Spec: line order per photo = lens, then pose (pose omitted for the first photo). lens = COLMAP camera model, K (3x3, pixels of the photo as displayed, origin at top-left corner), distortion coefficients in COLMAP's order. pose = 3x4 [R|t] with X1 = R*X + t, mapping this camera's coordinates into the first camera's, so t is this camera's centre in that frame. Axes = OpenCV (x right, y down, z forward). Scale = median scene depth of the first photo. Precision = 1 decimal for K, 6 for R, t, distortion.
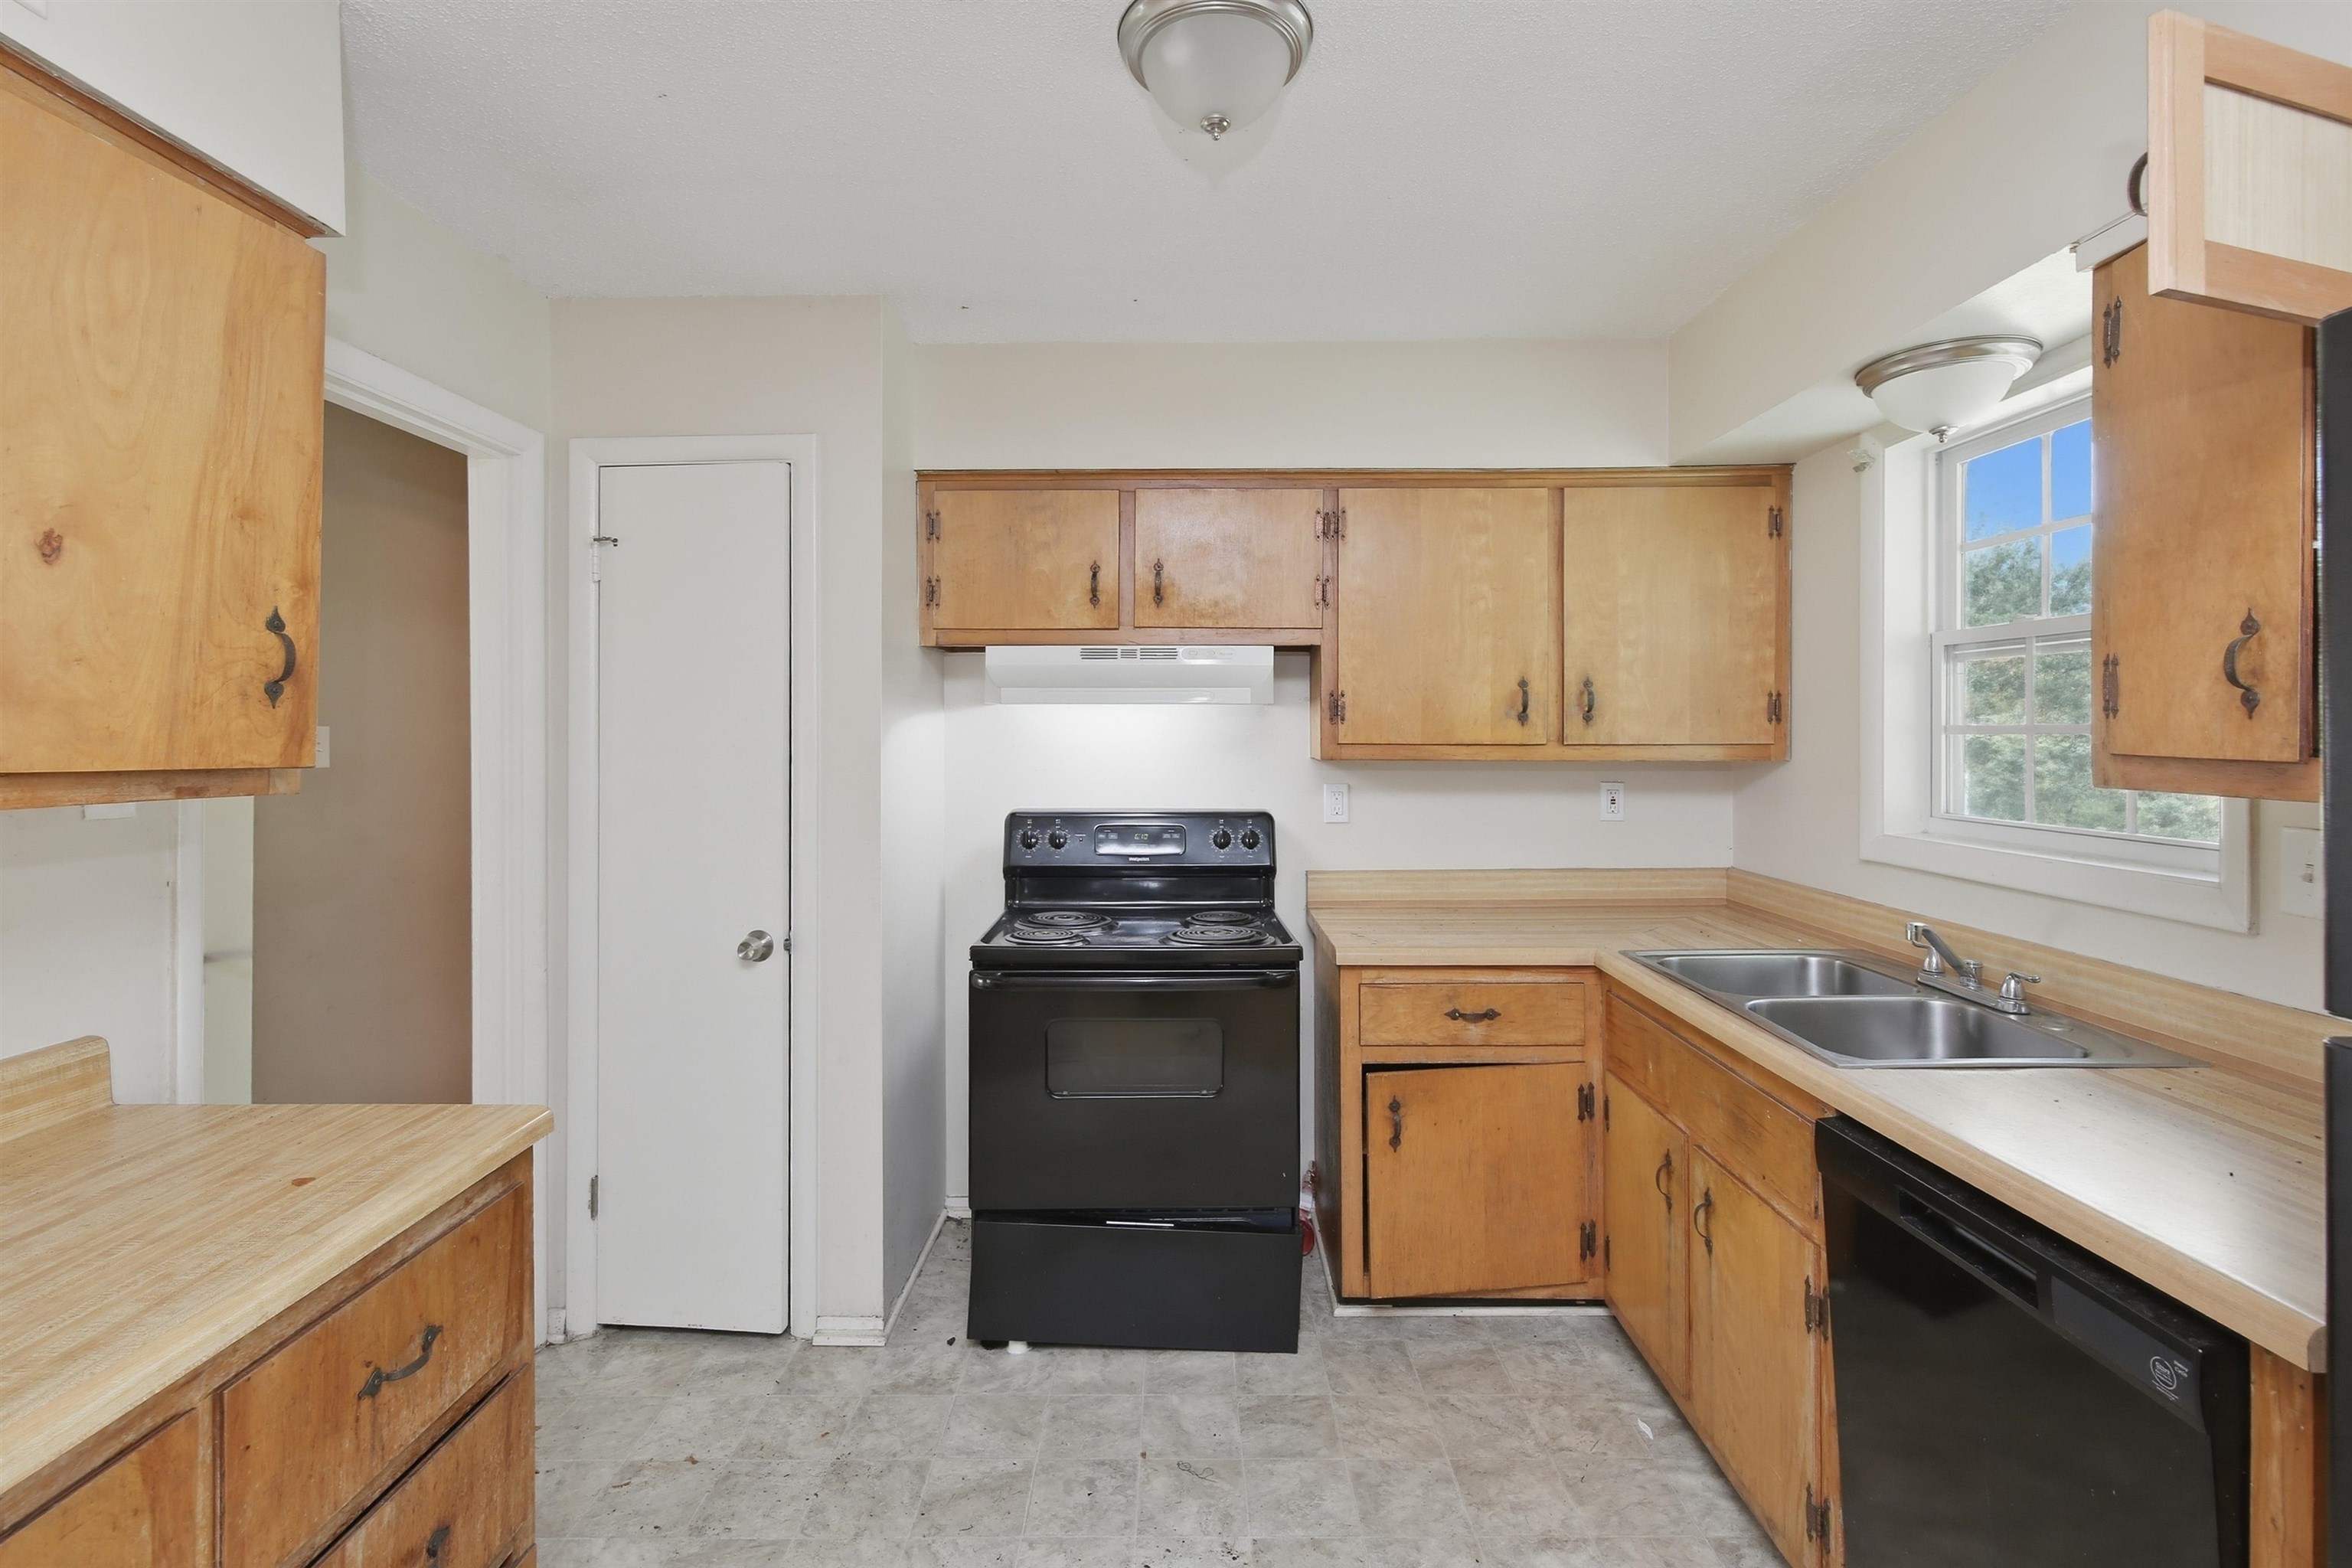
lens RADIAL K [[1087.8, 0, 1180.0], [0, 1087.8, 737.5], [0, 0, 1]] dist [-0.000441, 0.001372]
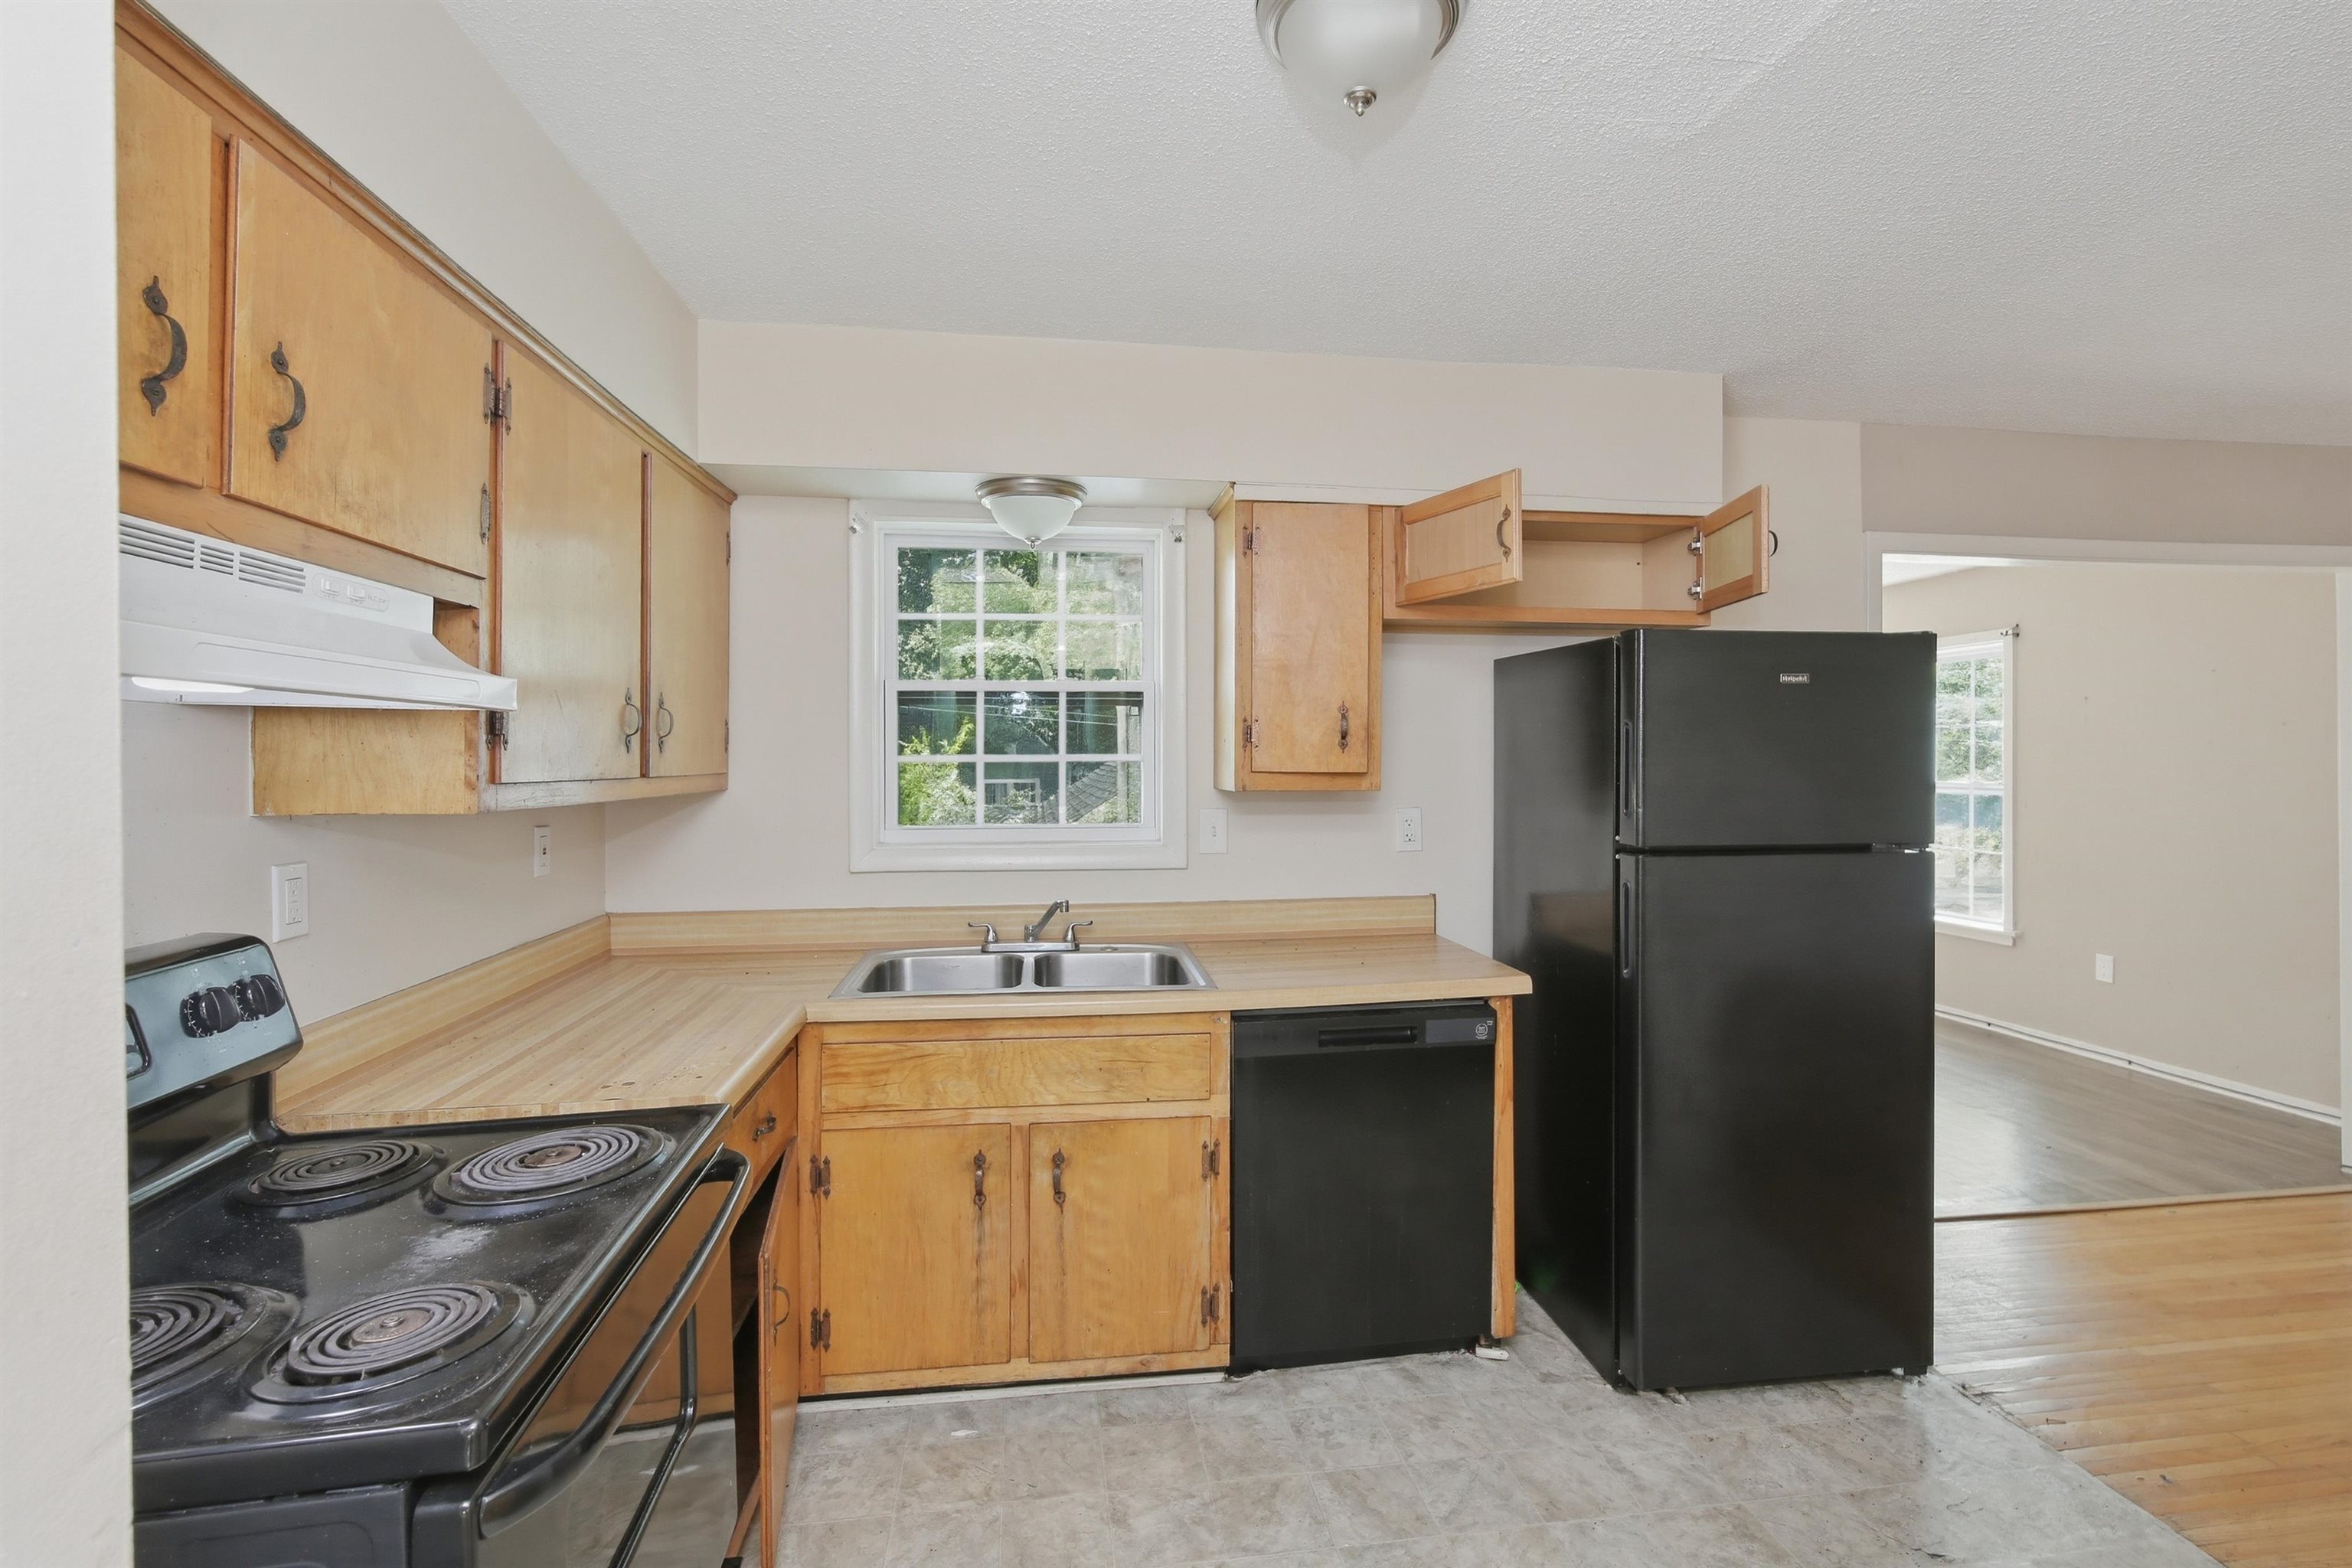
lens RADIAL K [[1087.8, 0, 1180.0], [0, 1087.8, 737.5], [0, 0, 1]] dist [-0.000441, 0.001372]
pose [[-0.159916, 0.015842, 0.987004, -0.556422], [0.006485, 0.999867, -0.014997, -0.007226], [-0.987109, 0.004003, -0.159997, 0.841252]]
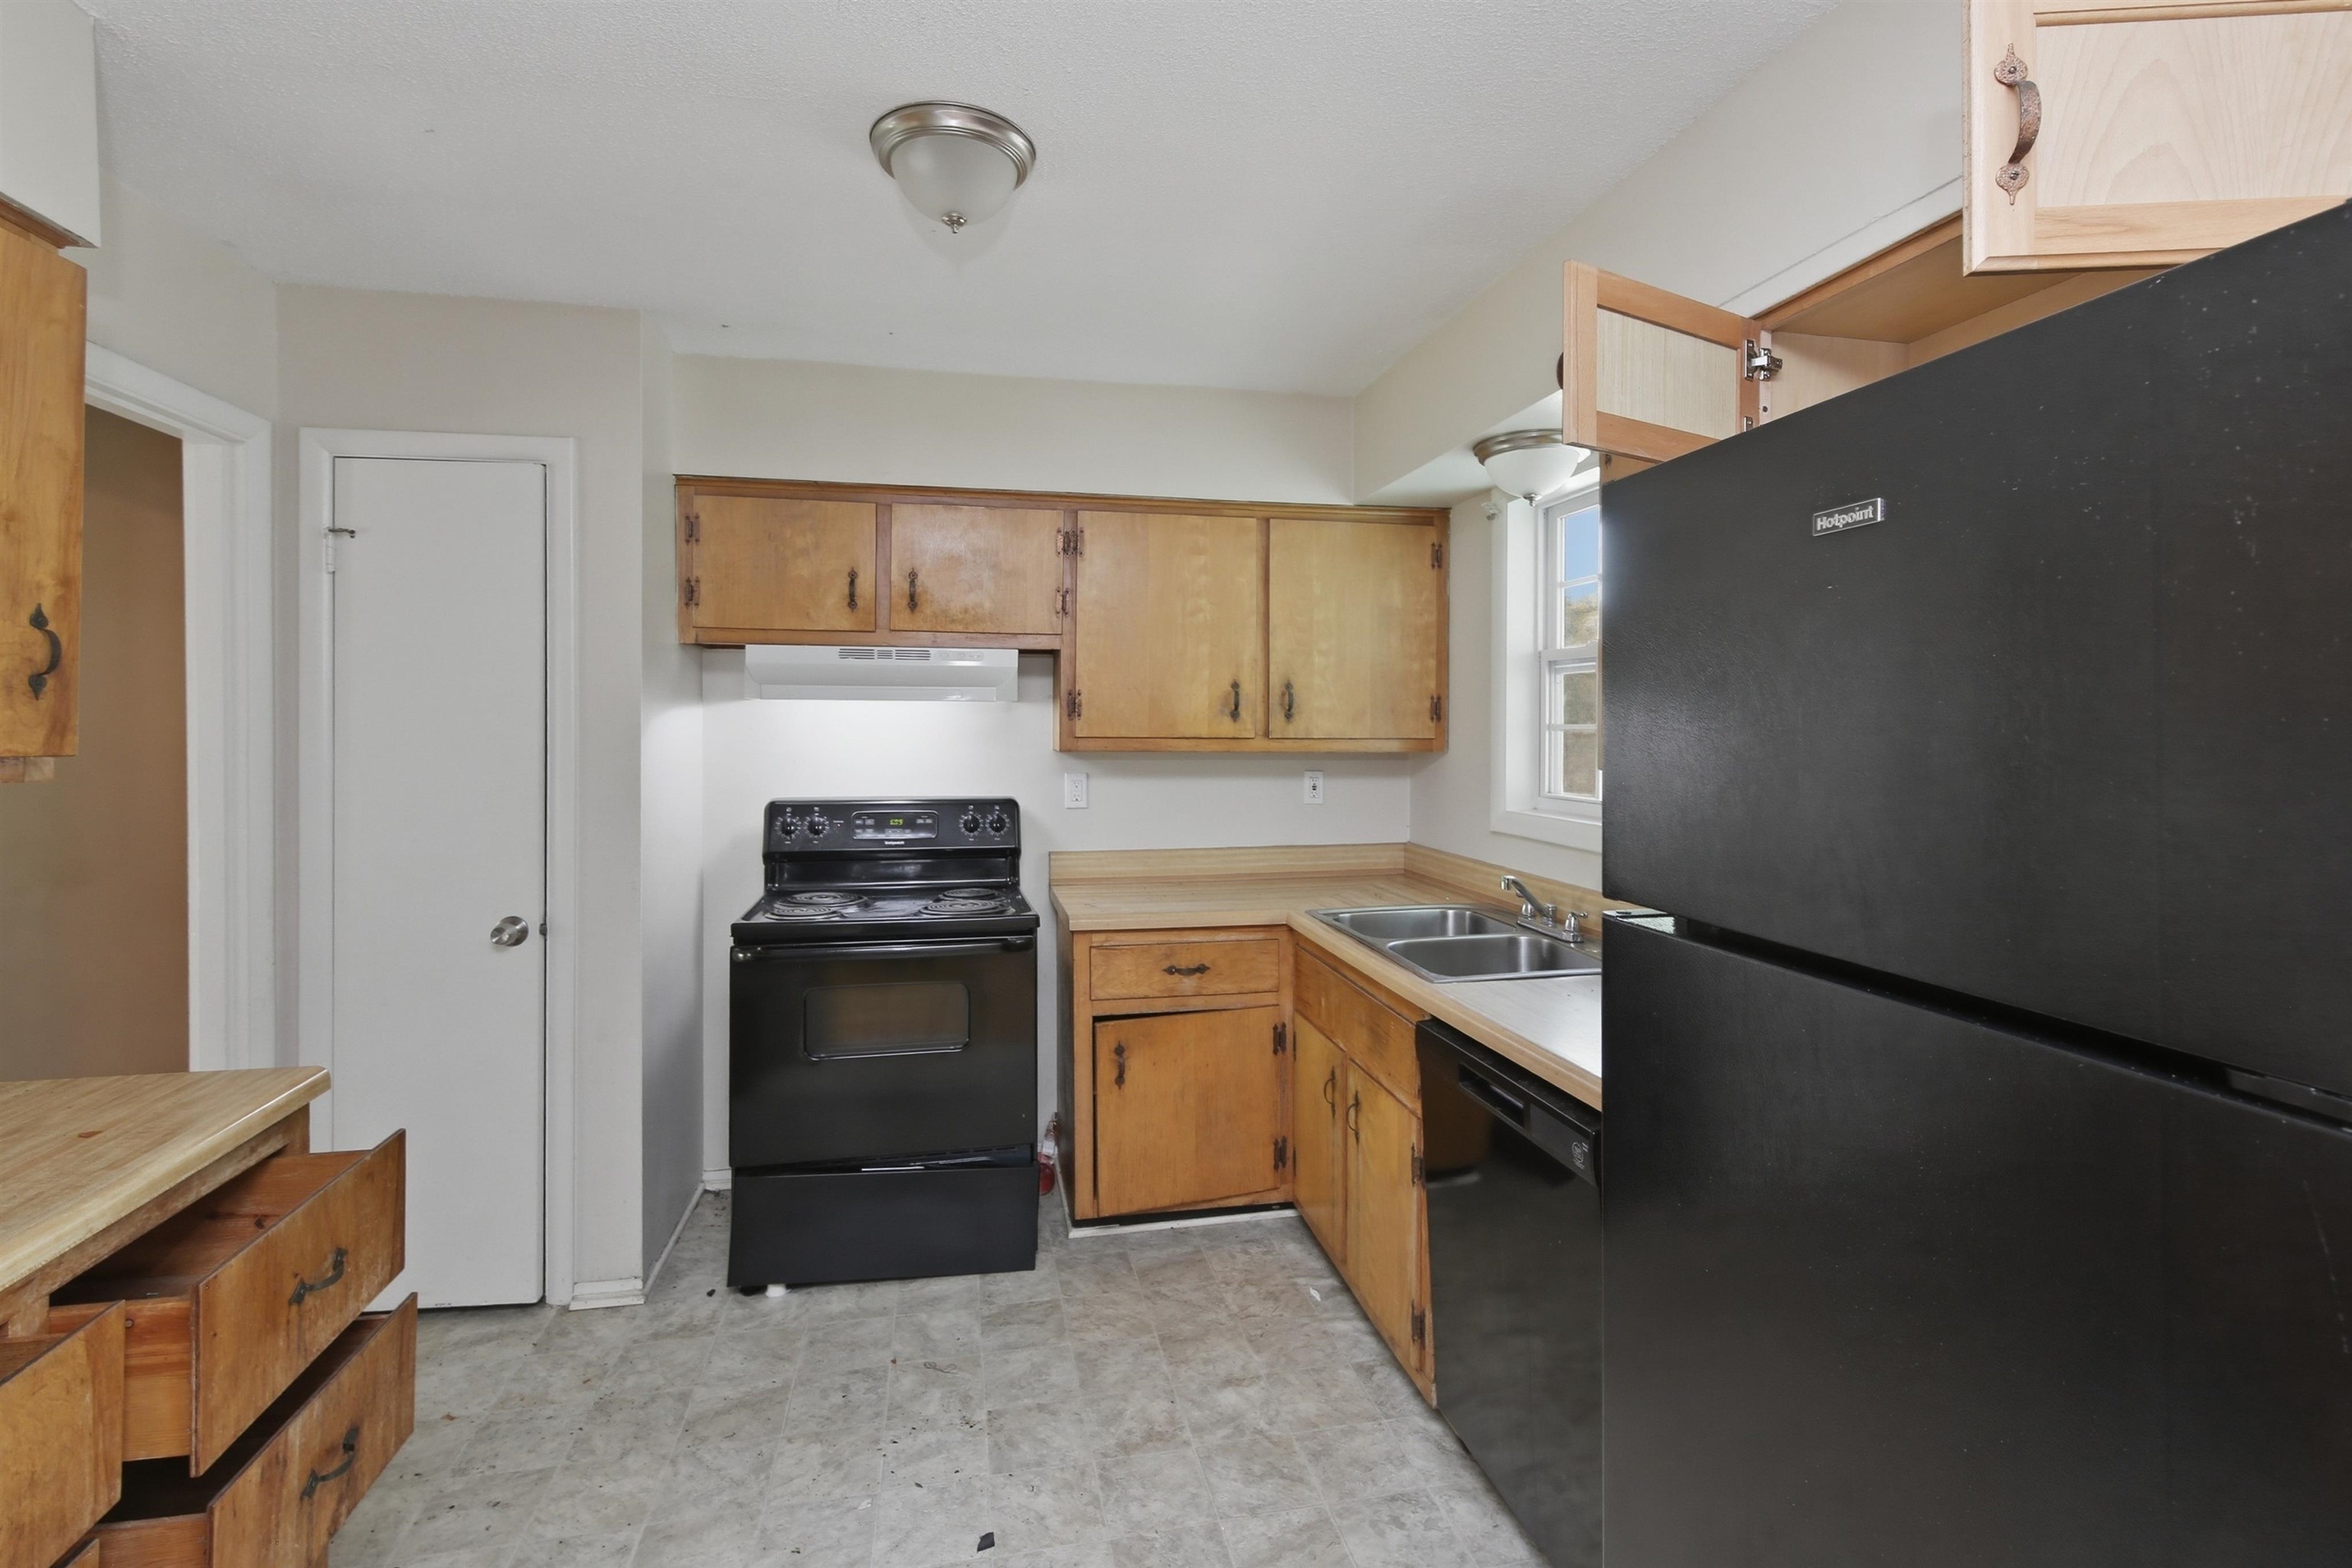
lens RADIAL K [[1087.8, 0, 1180.0], [0, 1087.8, 737.5], [0, 0, 1]] dist [-0.000441, 0.001372]
pose [[0.978069, 0.002477, 0.208267, 0.017844], [-0.003561, 0.999982, 0.004834, 0.000181], [-0.208252, -0.005470, 0.978060, -0.146866]]
